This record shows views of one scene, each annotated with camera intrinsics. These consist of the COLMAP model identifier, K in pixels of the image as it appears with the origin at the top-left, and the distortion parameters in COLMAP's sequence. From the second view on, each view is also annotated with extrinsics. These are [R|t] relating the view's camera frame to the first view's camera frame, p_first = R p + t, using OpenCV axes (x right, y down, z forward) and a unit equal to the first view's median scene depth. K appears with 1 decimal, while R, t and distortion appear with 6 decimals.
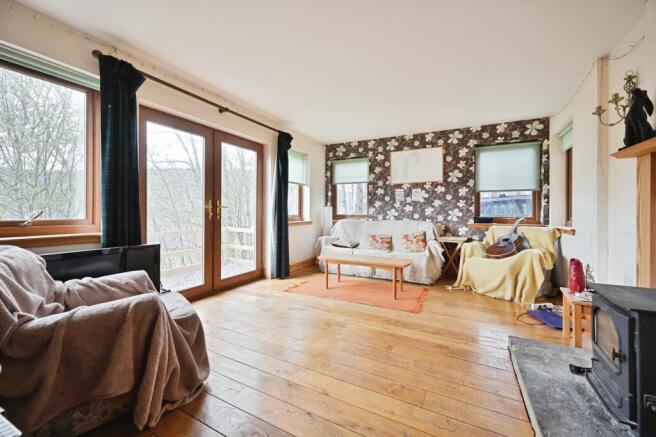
lens RADIAL K [[260.6, 0, 330.2], [0, 260.6, 211.0], [0, 0, 1]] dist [0.000450, 0.000094]
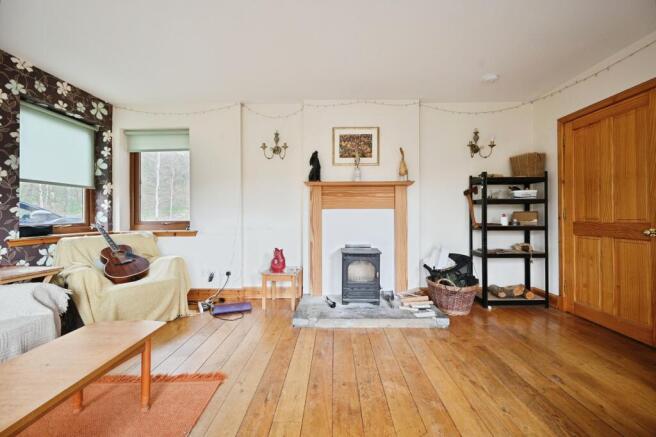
lens RADIAL K [[260.6, 0, 330.2], [0, 260.6, 211.0], [0, 0, 1]] dist [0.000450, 0.000094]
pose [[-0.456527, 0.009677, 0.889657, -0.237041], [0.003013, 0.999952, -0.009330, -0.001517], [-0.889705, -0.001579, -0.456534, 0.716650]]
